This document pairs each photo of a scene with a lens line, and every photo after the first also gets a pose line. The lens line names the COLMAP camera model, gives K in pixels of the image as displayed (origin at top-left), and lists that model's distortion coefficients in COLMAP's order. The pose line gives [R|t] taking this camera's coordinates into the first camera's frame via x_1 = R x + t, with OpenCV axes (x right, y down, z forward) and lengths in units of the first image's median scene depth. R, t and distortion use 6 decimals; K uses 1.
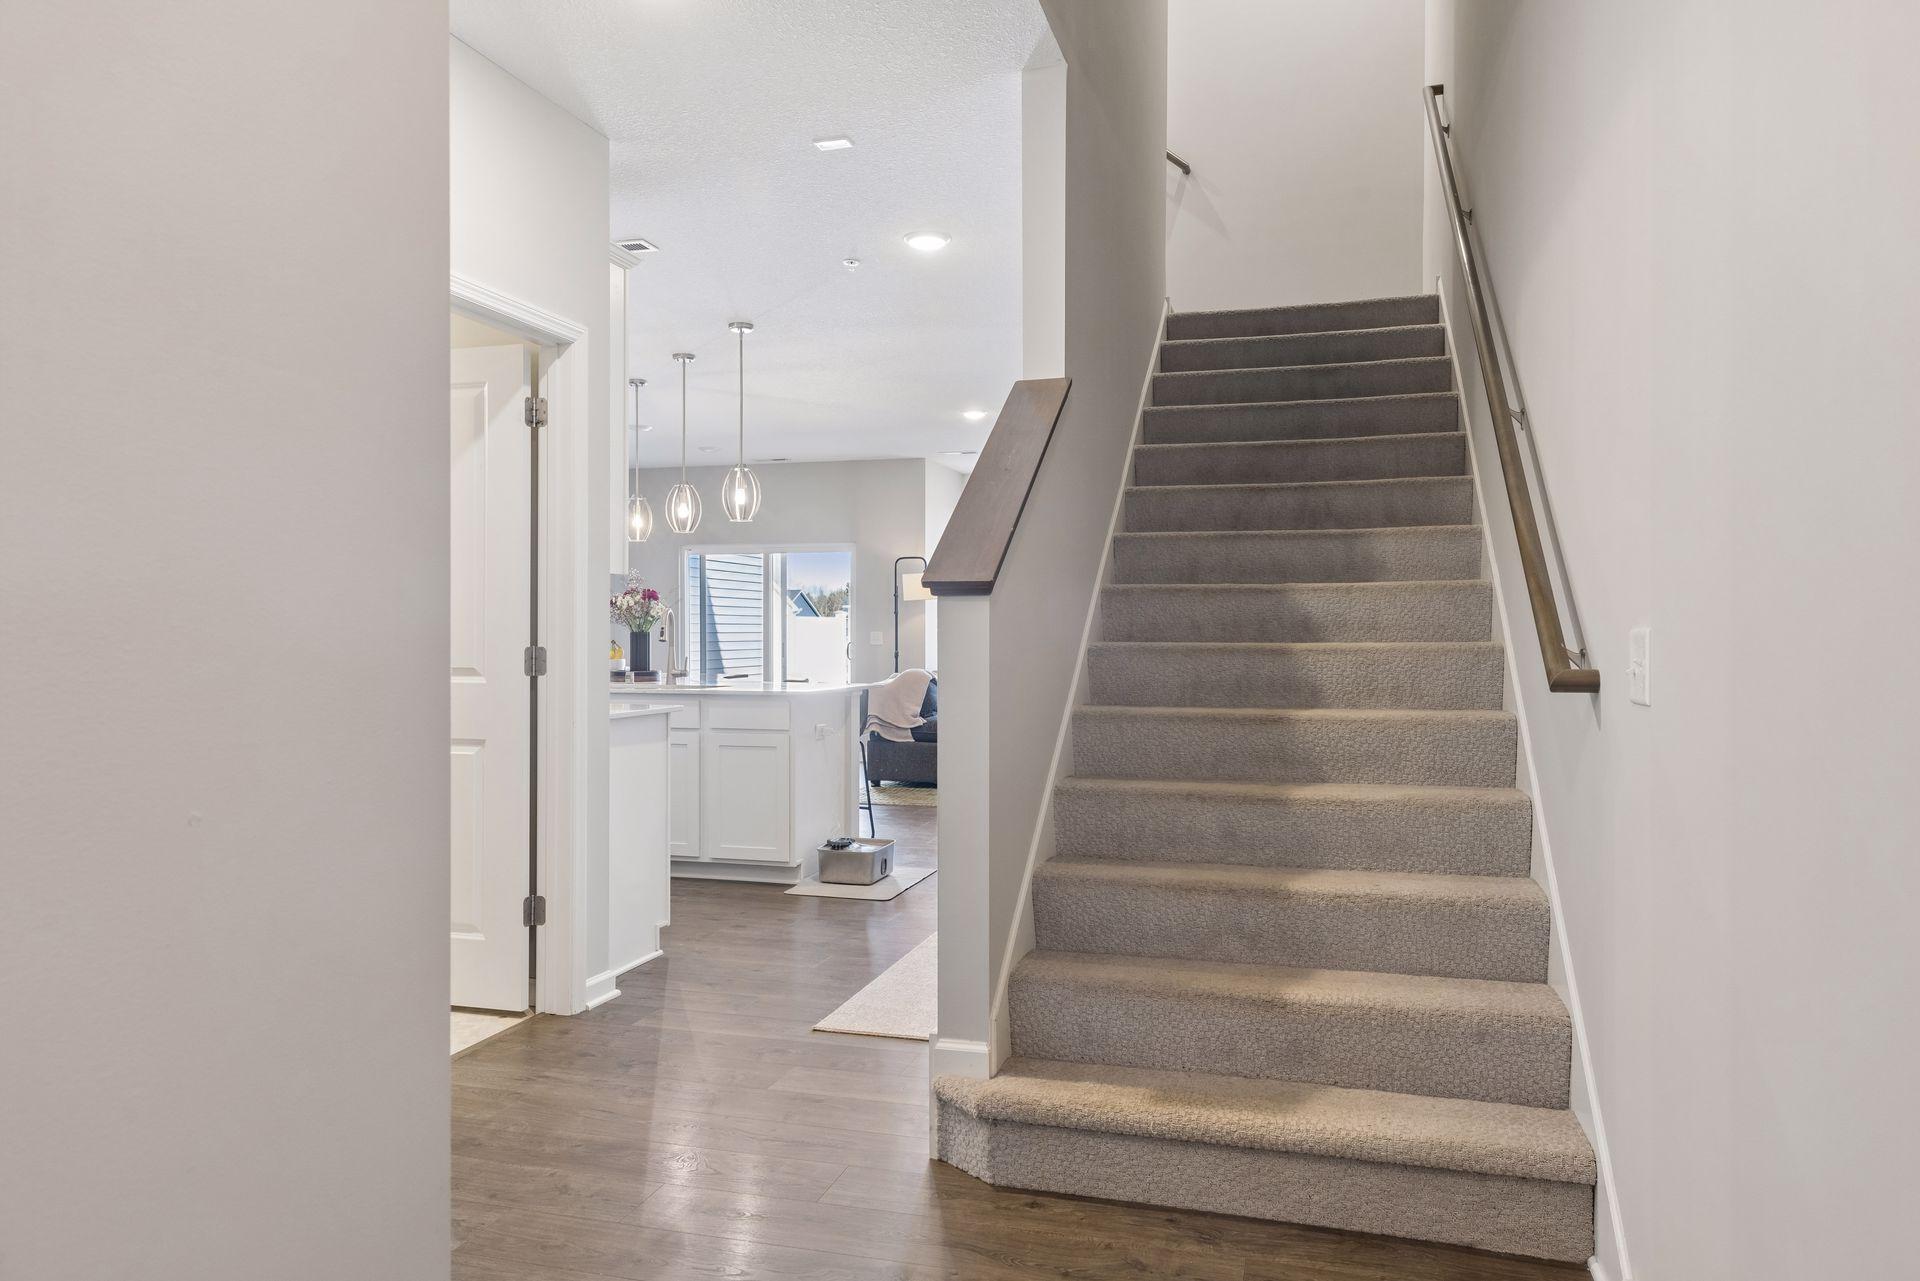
lens RADIAL K [[1320.4, 0, 941.2], [0, 1320.4, 644.0], [0, 0, 1]] dist [-0.006339, -0.000108]
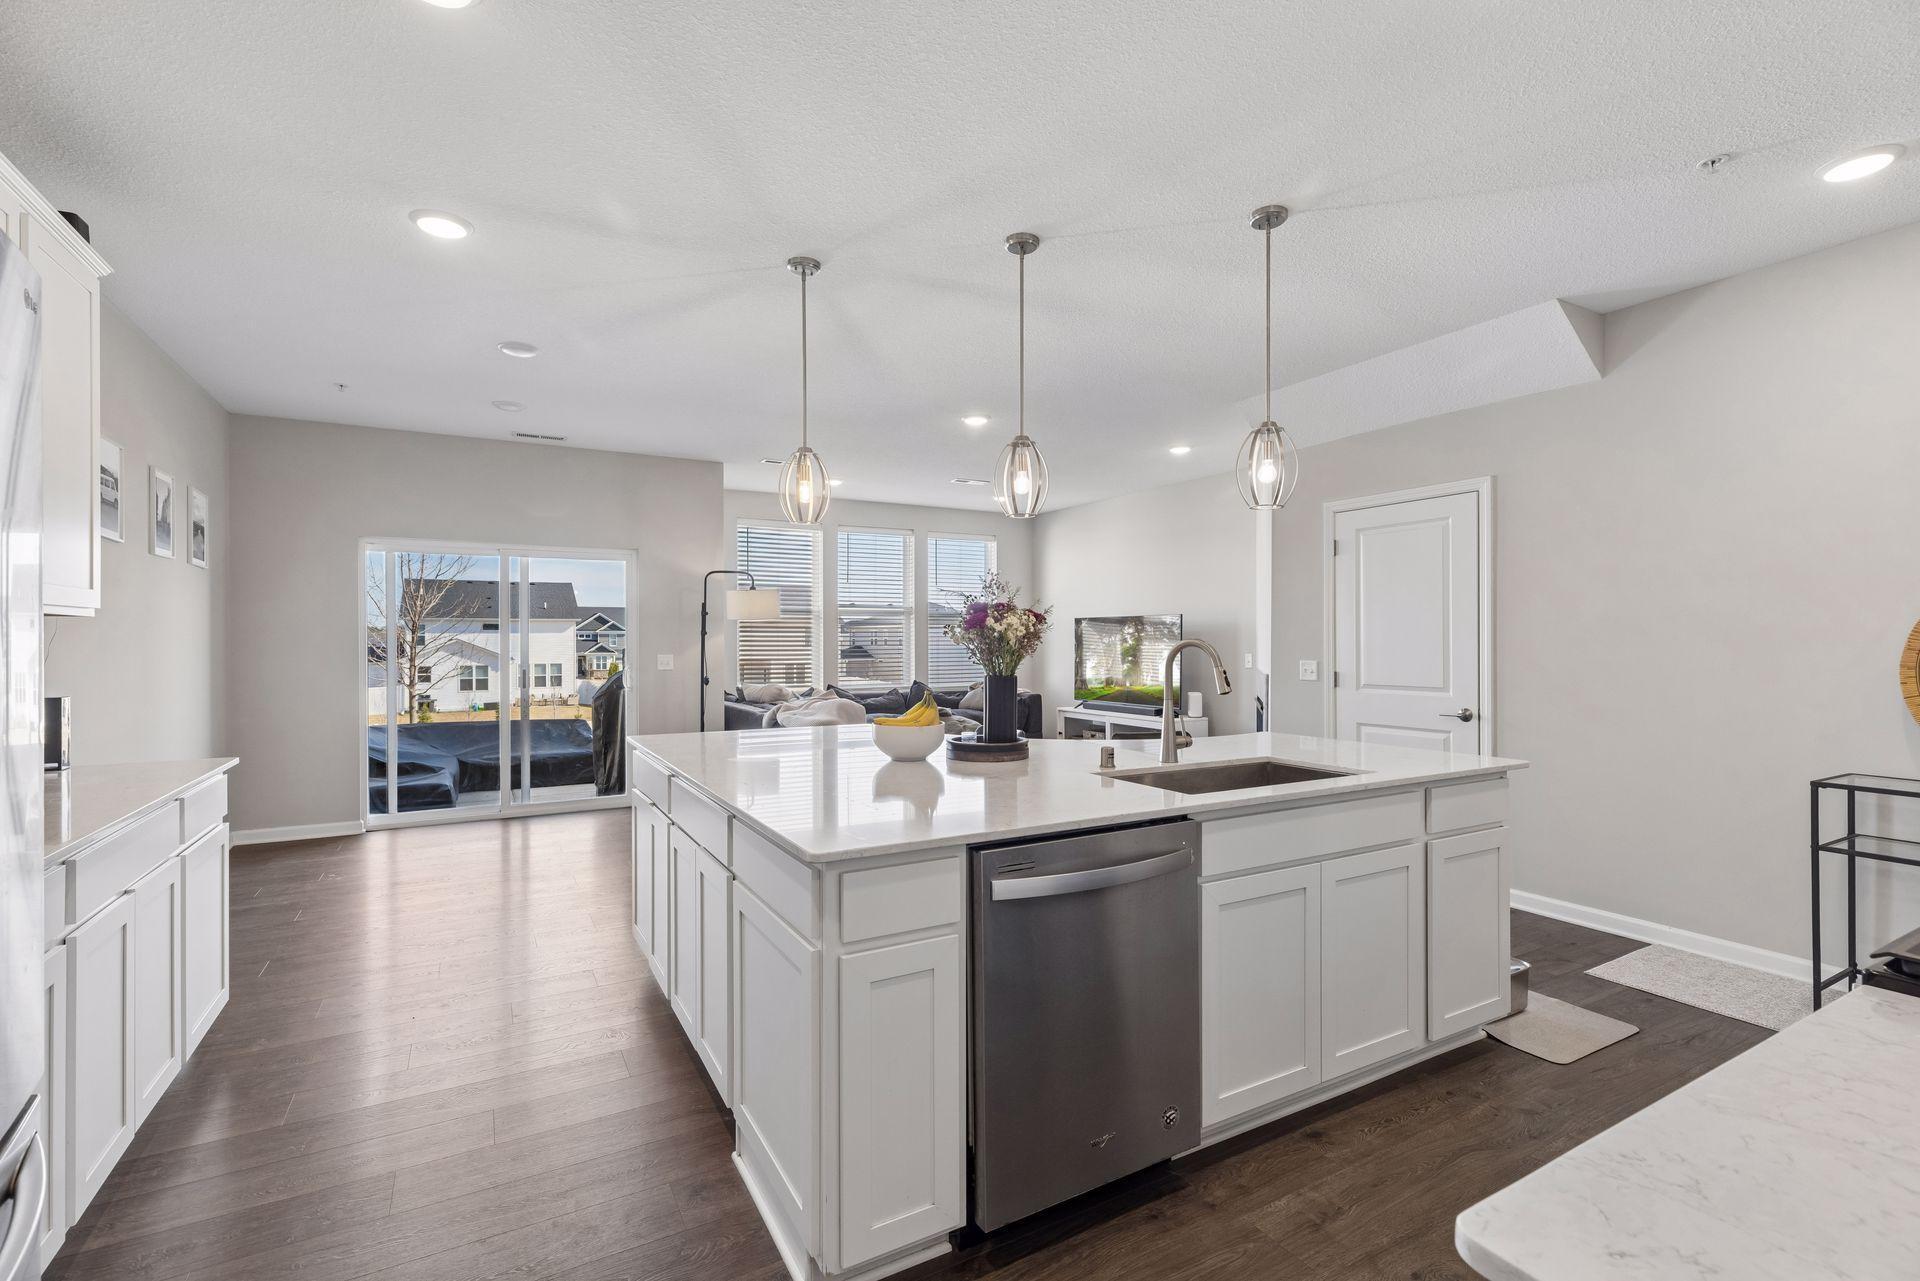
lens RADIAL K [[871.9, 0, 967.9], [0, 871.9, 641.5], [0, 0, 1]] dist [0.003696, -0.000603]
pose [[0.682723, -0.003615, 0.730669, -0.480225], [0.008498, 0.999959, -0.002994, -0.021461], [-0.730628, 0.008253, 0.682726, 0.671238]]
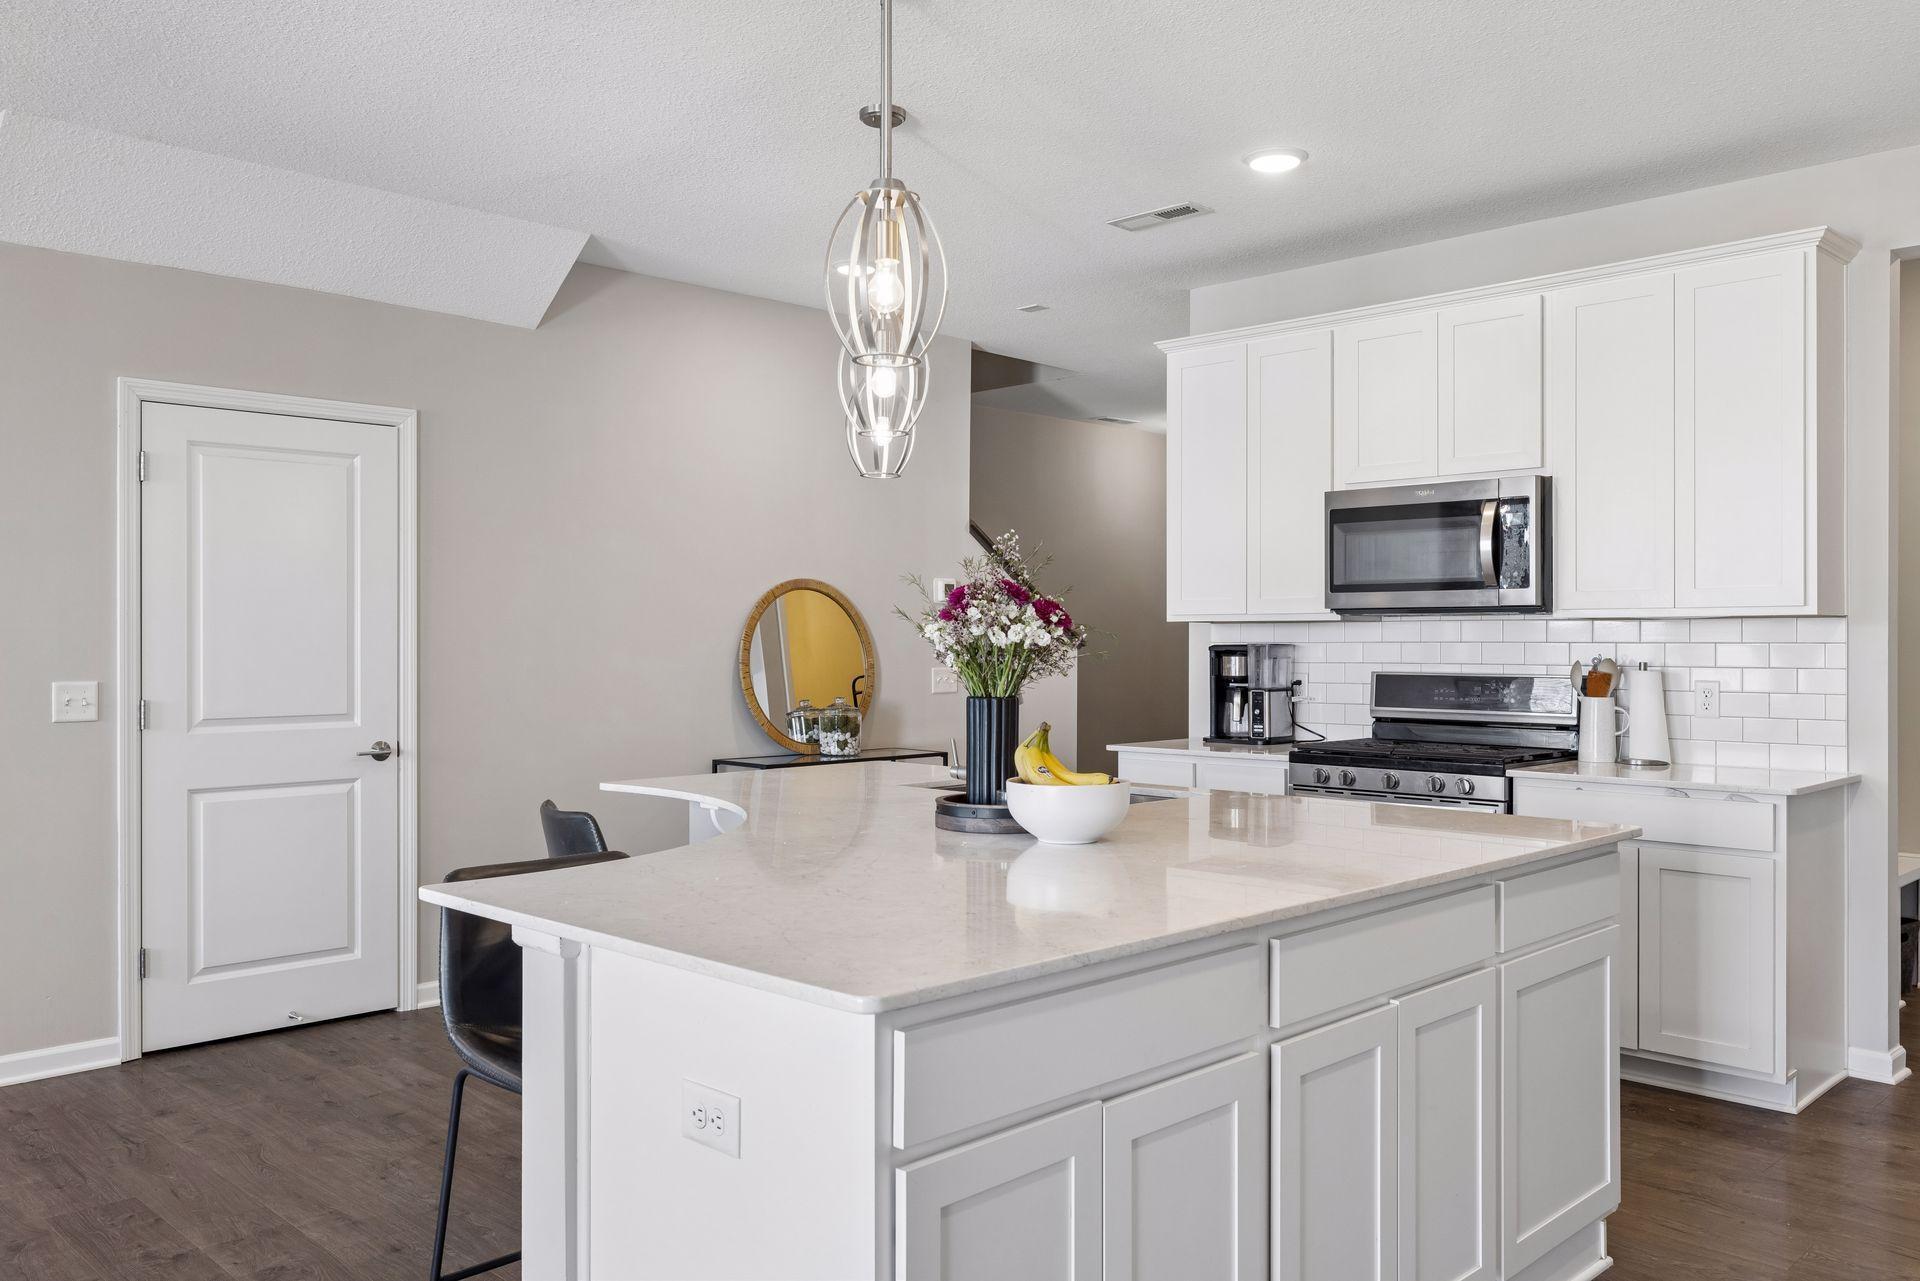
lens RADIAL K [[1482.4, 0, 975.7], [0, 1482.4, 640.4], [0, 0, 1]] dist [0.008846, 0.006227]
pose [[-0.884859, -0.002487, 0.465853, -0.388386], [0.001066, 0.999972, 0.007362, -0.026005], [-0.465858, 0.007011, -0.884832, 1.260018]]
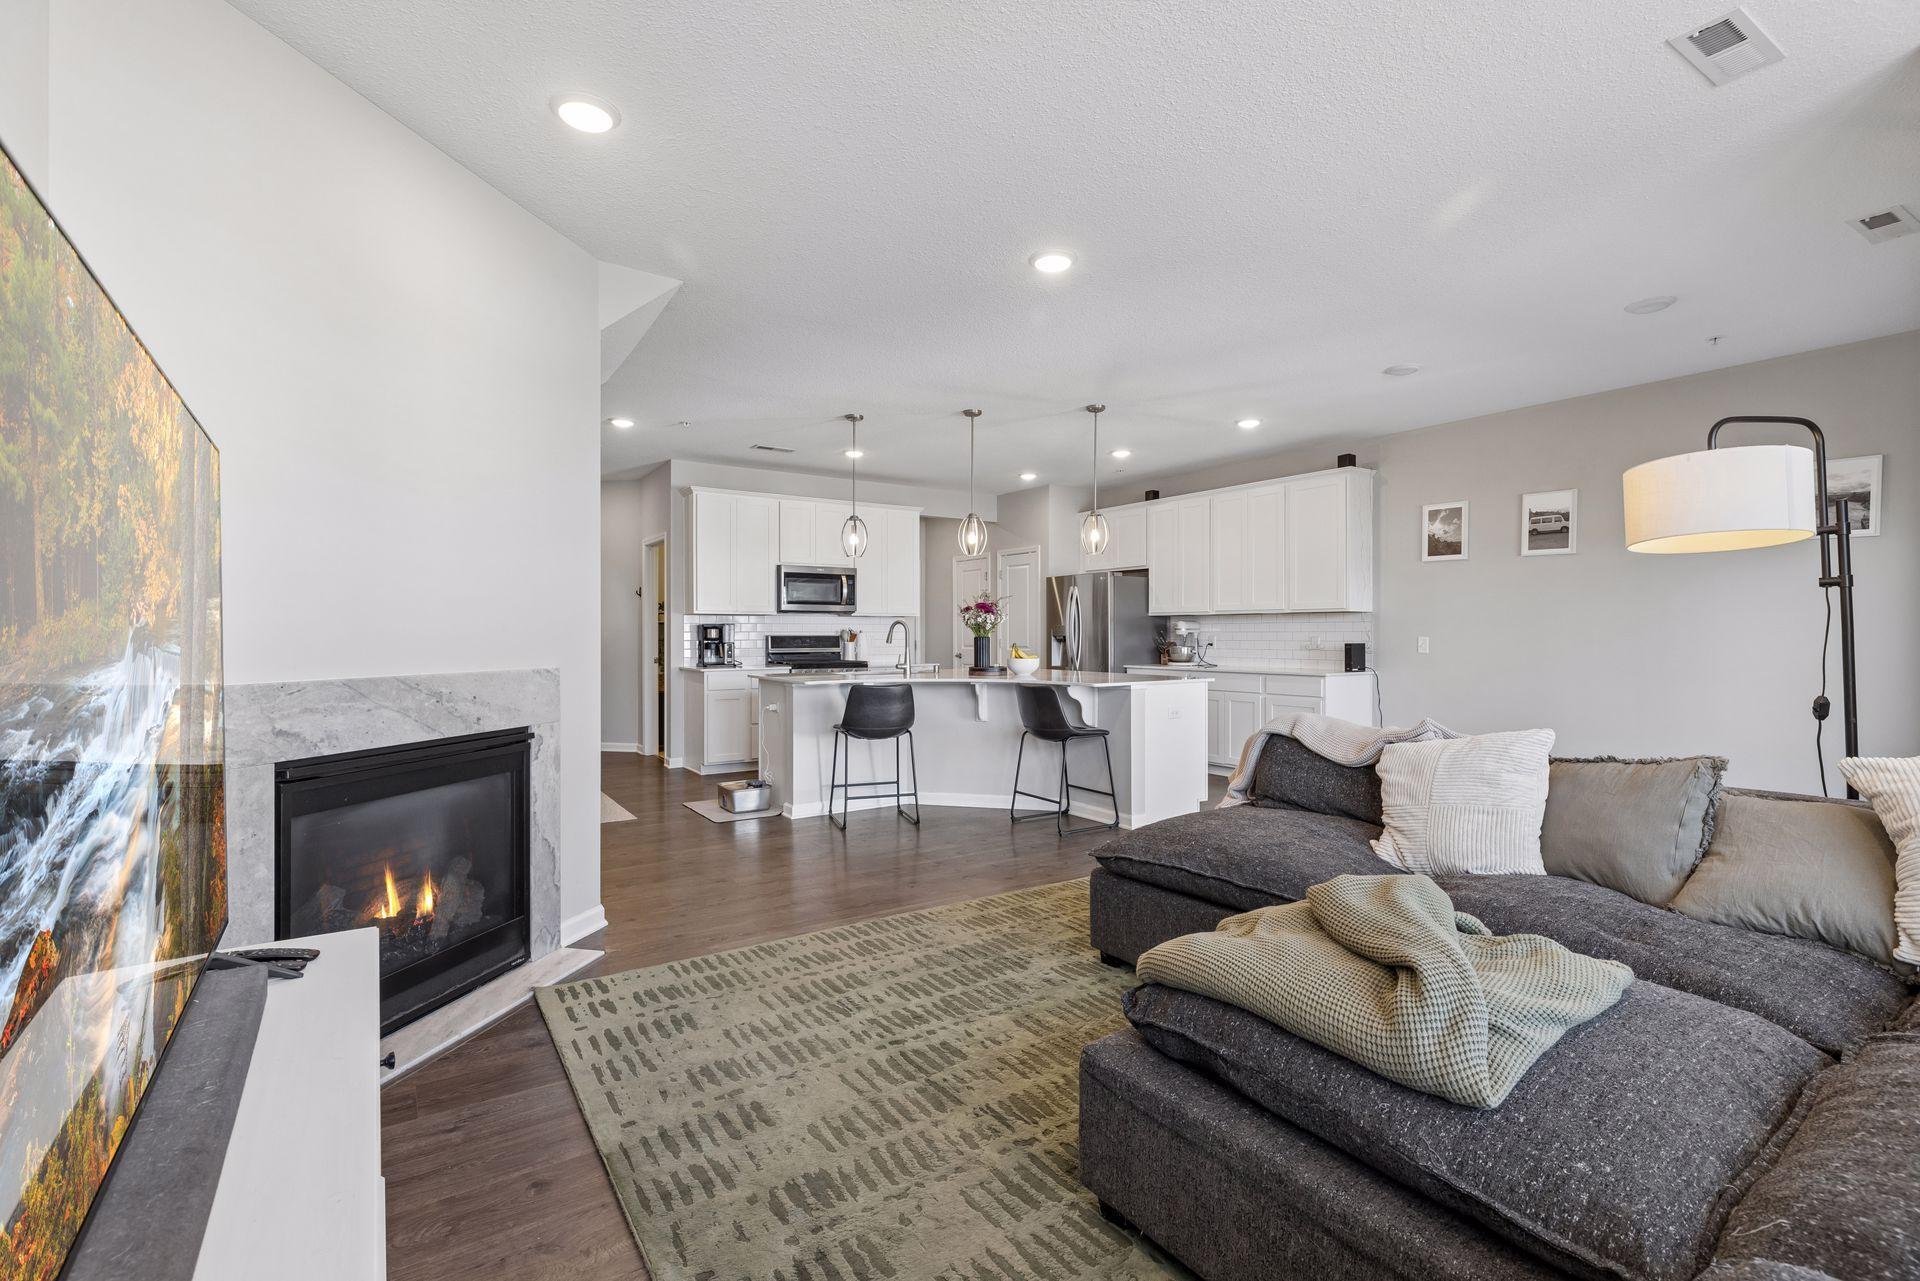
lens RADIAL K [[871.9, 0, 947.3], [0, 871.9, 633.0], [0, 0, 1]] dist [0.003696, -0.000603]
pose [[-0.648235, -0.001808, -0.761439, 0.407165], [-0.007488, 0.999964, 0.004001, -0.014279], [0.761404, 0.008295, -0.648225, 1.388452]]
